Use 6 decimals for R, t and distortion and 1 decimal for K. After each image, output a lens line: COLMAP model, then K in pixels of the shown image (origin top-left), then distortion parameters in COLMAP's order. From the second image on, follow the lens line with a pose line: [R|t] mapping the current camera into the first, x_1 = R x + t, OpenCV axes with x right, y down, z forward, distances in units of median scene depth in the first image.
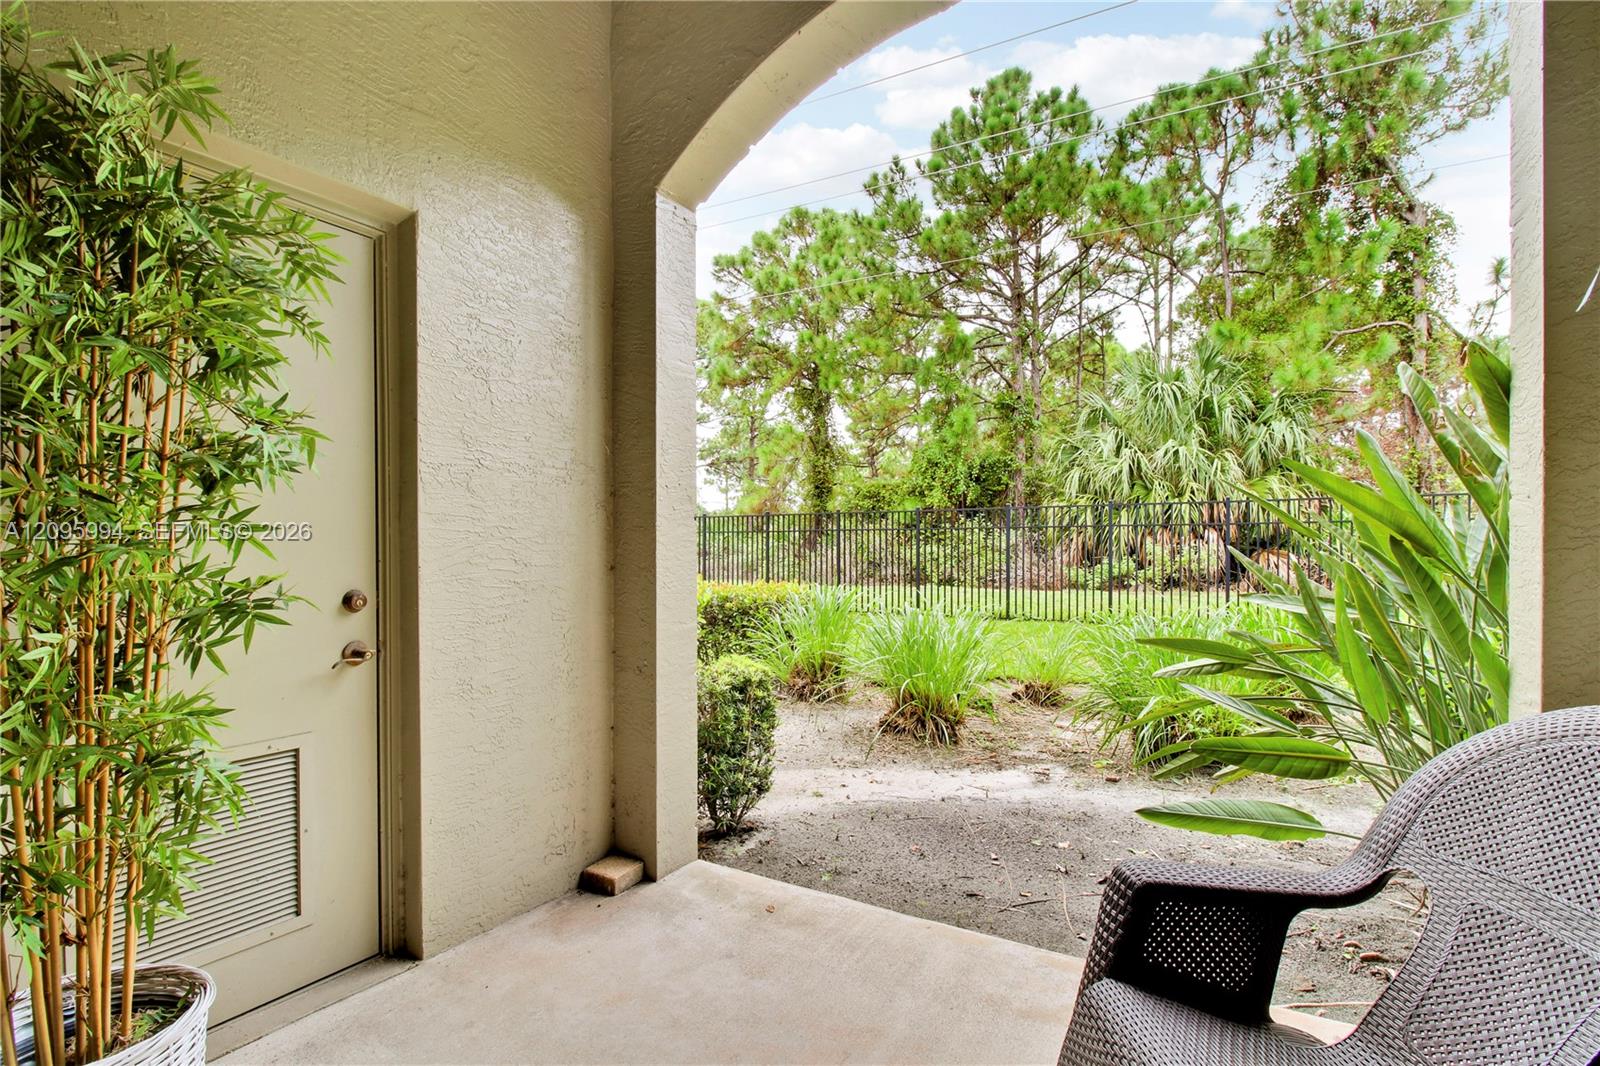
lens RADIAL K [[759.0, 0, 802.3], [0, 759.0, 570.2], [0, 0, 1]] dist [-0.001324, -0.000352]
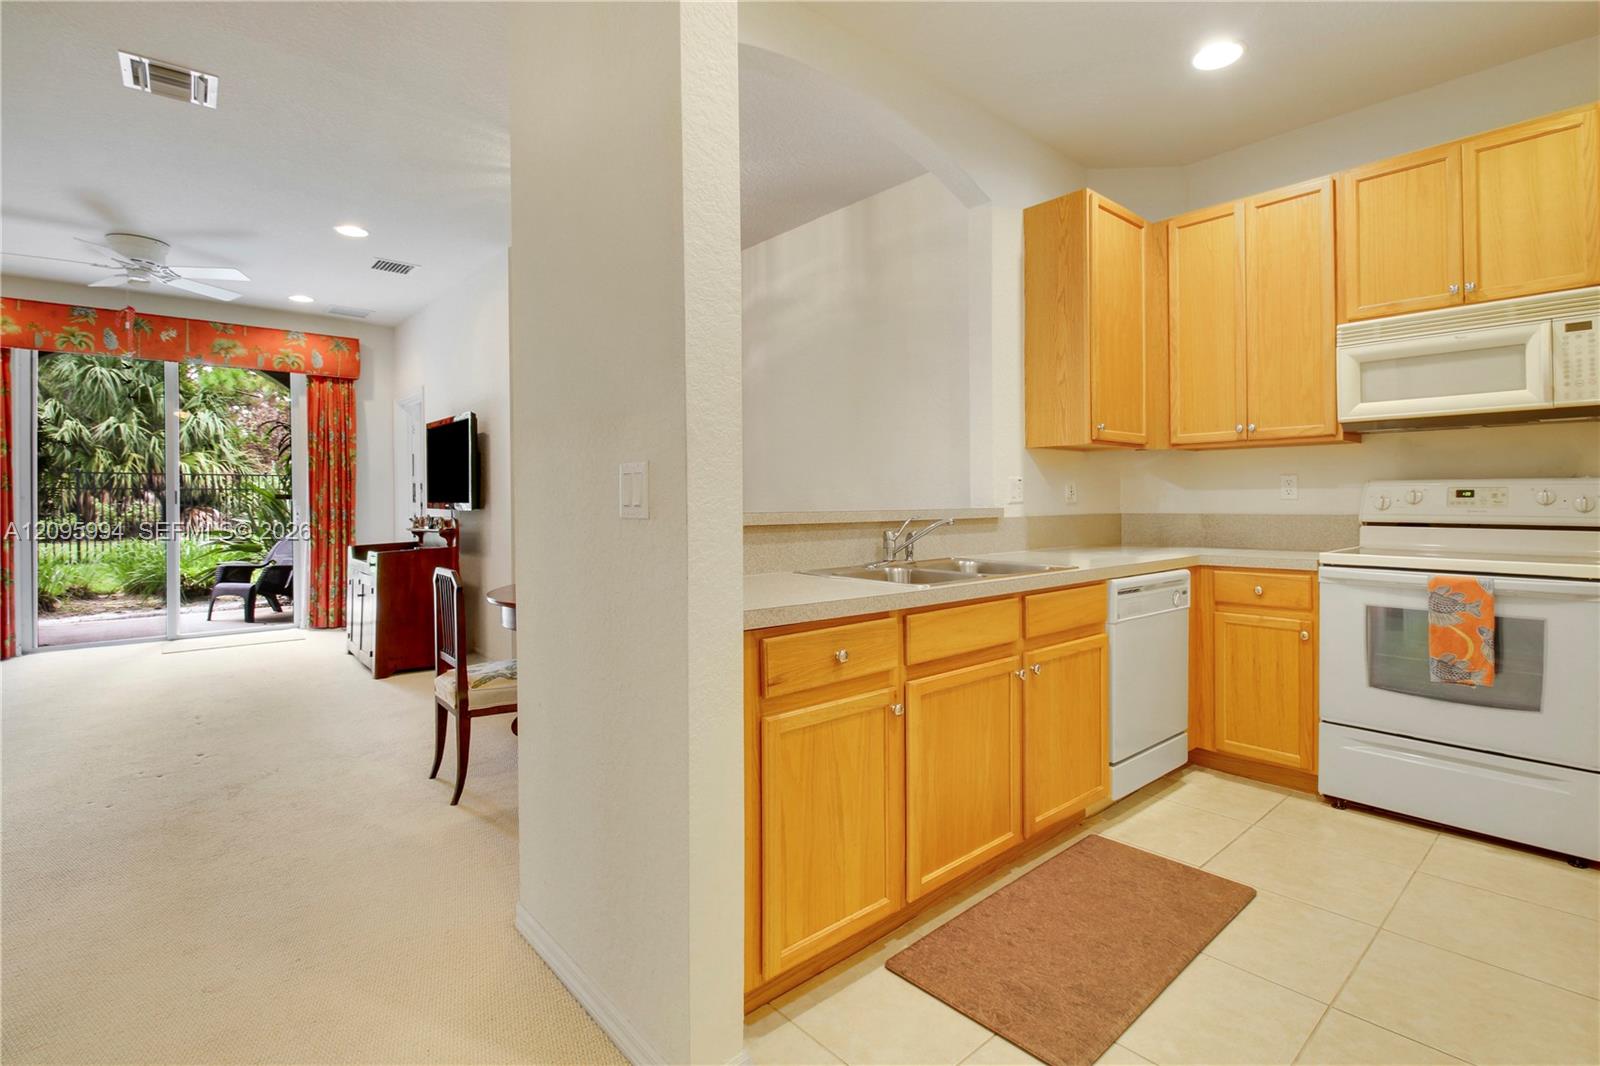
lens RADIAL K [[753.7, 0, 807.9], [0, 753.7, 510.9], [0, 0, 1]] dist [0.009632, -0.019836]
pose [[0.306708, -0.009566, 0.951756, -0.277201], [0.030379, 0.999538, 0.000256, 0.011429], [-0.951319, 0.028835, 0.306857, -0.376386]]
